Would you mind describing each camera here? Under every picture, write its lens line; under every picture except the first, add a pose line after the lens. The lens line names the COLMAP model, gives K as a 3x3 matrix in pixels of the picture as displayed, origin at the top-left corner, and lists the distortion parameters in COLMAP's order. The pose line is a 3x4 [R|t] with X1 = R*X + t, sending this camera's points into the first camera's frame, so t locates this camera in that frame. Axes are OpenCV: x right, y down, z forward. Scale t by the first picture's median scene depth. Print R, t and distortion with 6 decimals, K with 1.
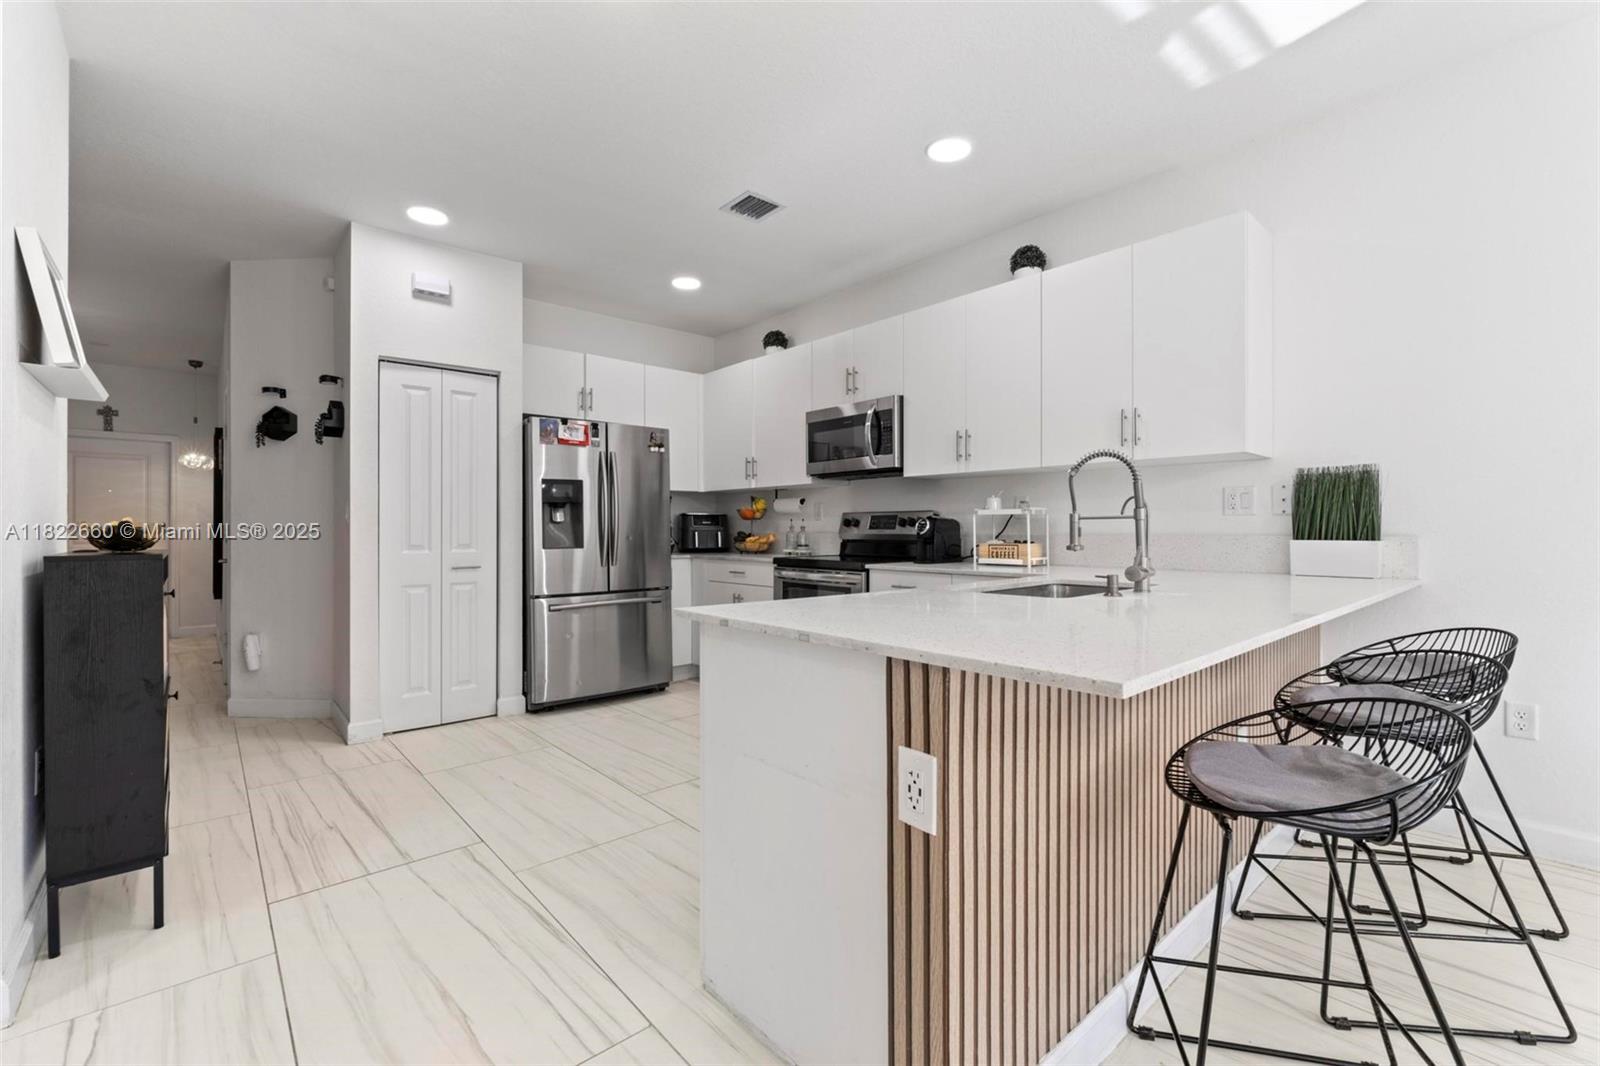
lens RADIAL K [[693.3, 0, 793.9], [0, 693.3, 533.4], [0, 0, 1]] dist [-0.006256, -0.000706]
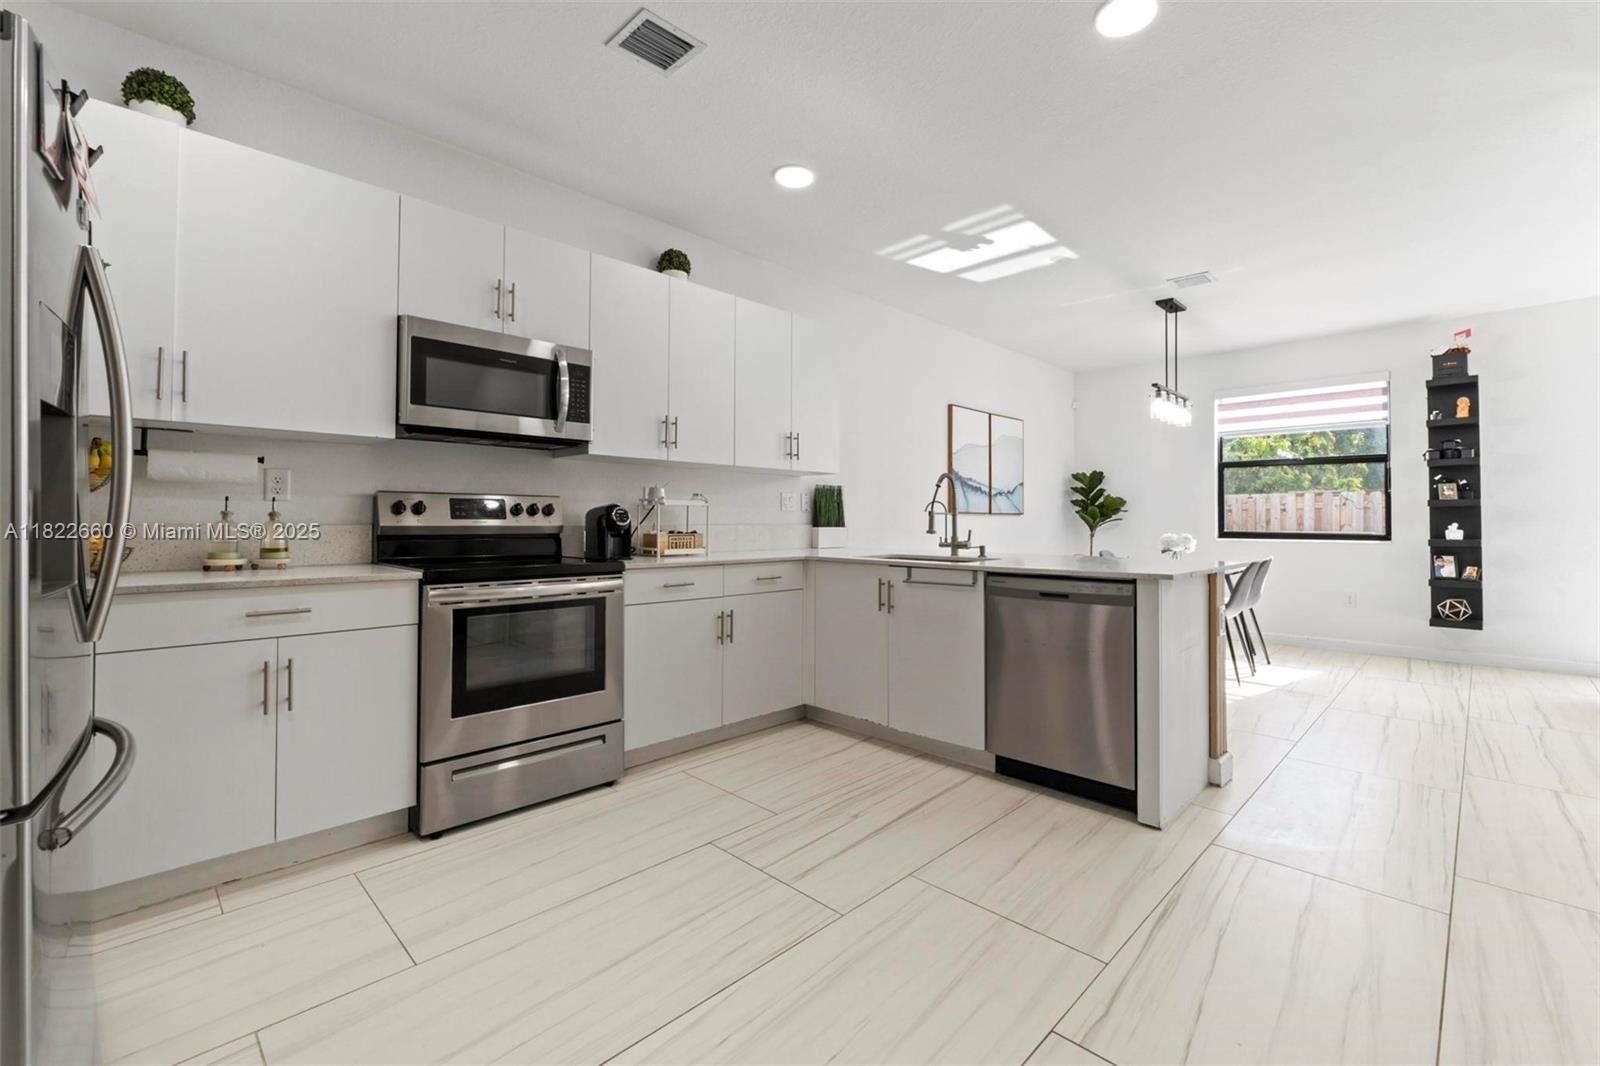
lens RADIAL K [[693.3, 0, 821.0], [0, 693.3, 518.8], [0, 0, 1]] dist [-0.006256, -0.000706]
pose [[-0.093163, 0.003958, 0.995643, -0.591763], [0.001080, 0.999992, -0.003875, -0.003100], [-0.995650, 0.000715, -0.093167, 0.716111]]
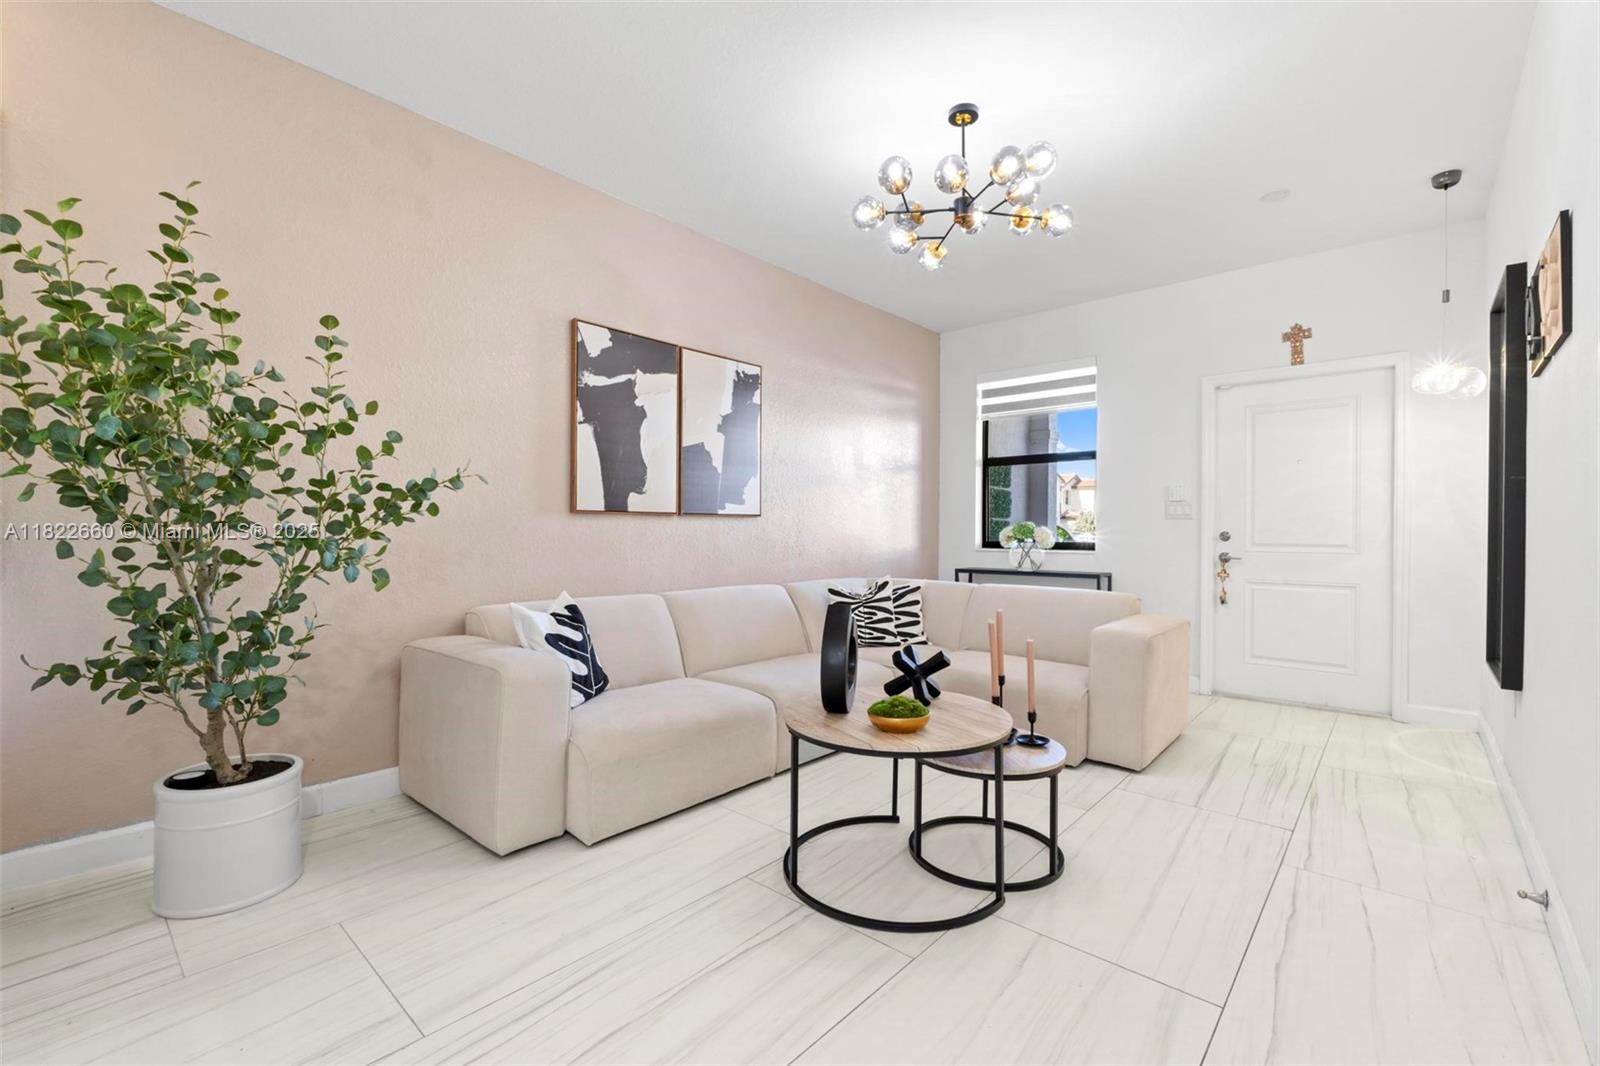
lens RADIAL K [[693.3, 0, 813.1], [0, 693.3, 528.9], [0, 0, 1]] dist [-0.006256, -0.000706]
pose [[0.138721, -0.004835, -0.990320, -0.694607], [-0.009356, 0.999937, -0.006192, 0.011416], [0.990287, 0.010125, 0.138667, 0.761208]]
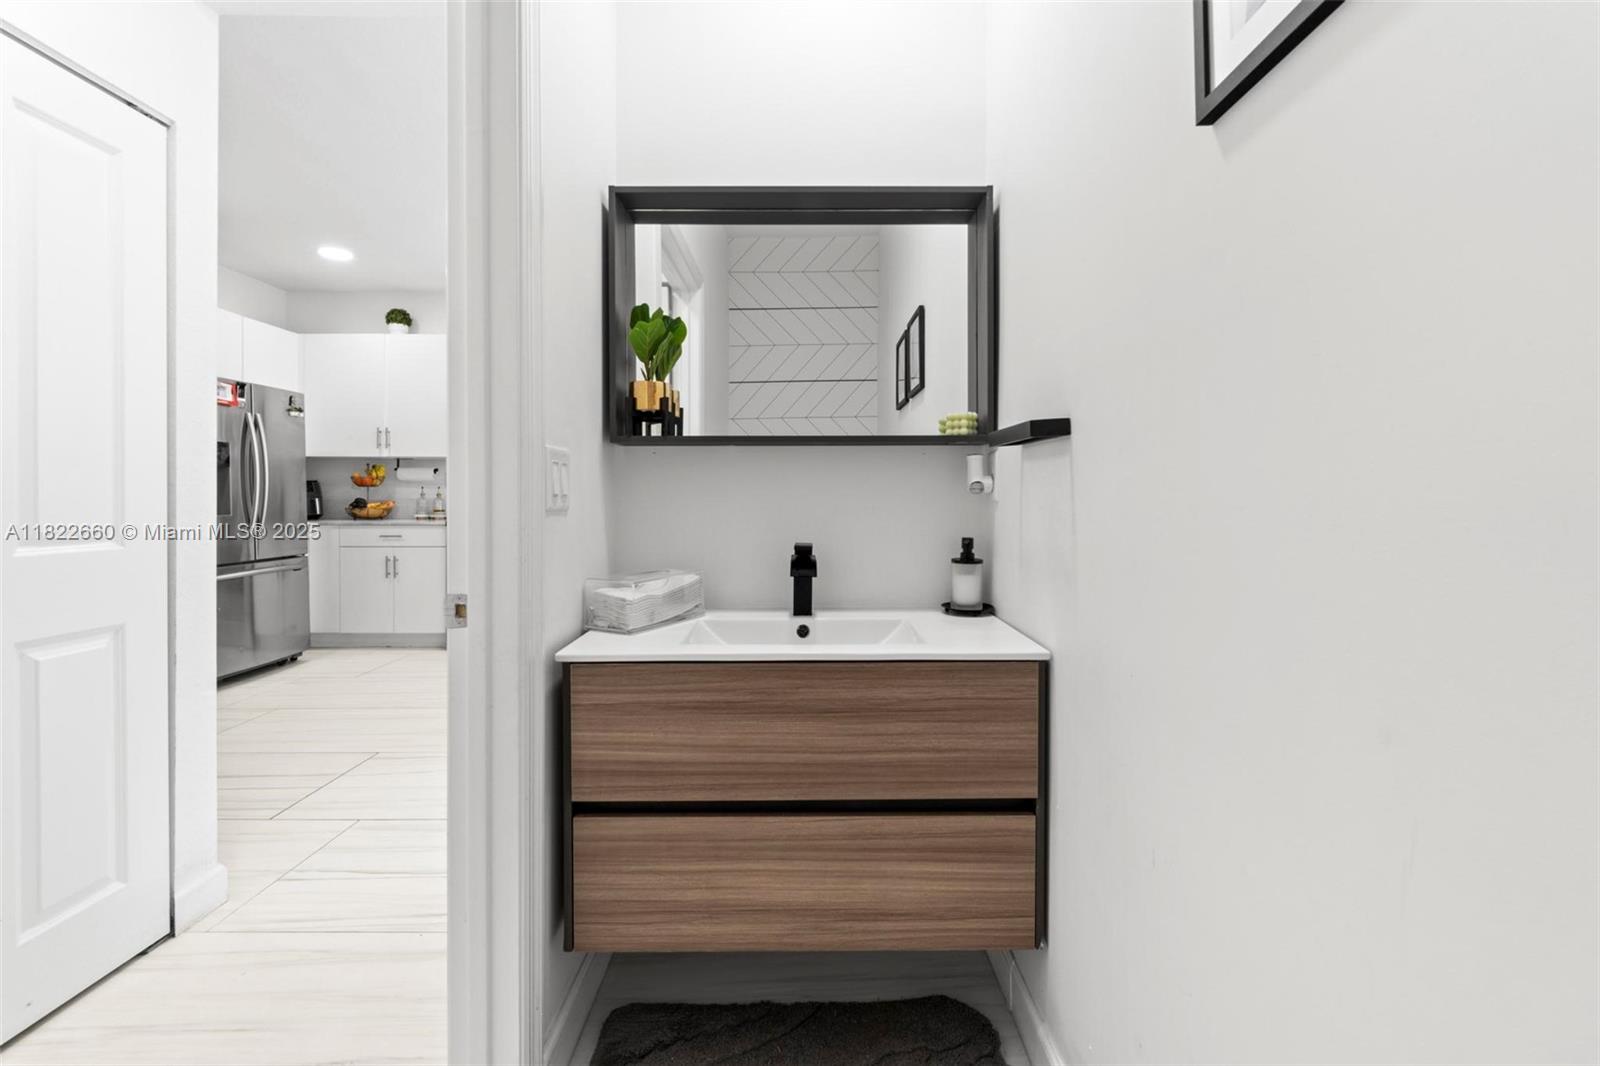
lens RADIAL K [[693.3, 0, 809.6], [0, 693.3, 504.2], [0, 0, 1]] dist [-0.006256, -0.000706]
pose [[0.643954, -0.007496, 0.765028, -0.504947], [0.004826, 0.999972, 0.005736, 0.003892], [-0.765049, -0.000002, 0.643972, -0.192299]]
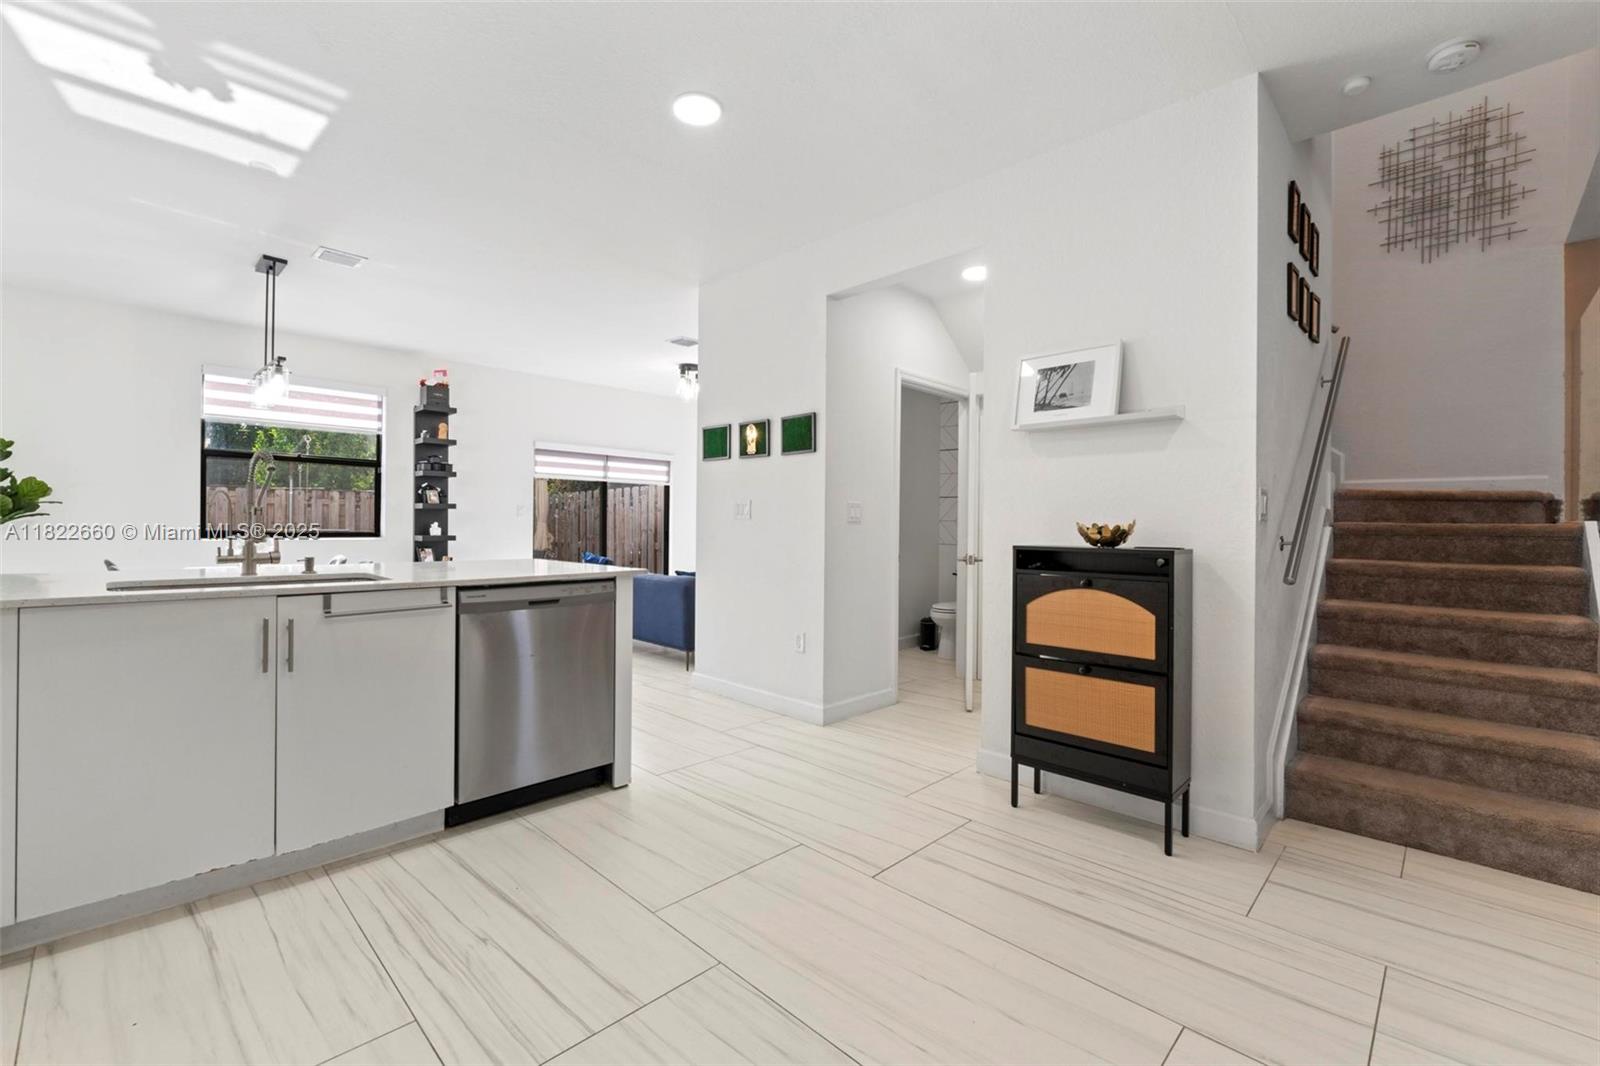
lens RADIAL K [[693.3, 0, 793.6], [0, 693.3, 517.4], [0, 0, 1]] dist [-0.006256, -0.000706]
pose [[-0.995869, -0.009620, -0.090287, -0.149782], [-0.009265, 0.999948, -0.004354, -0.009526], [0.090324, -0.003500, -0.995906, 1.072245]]
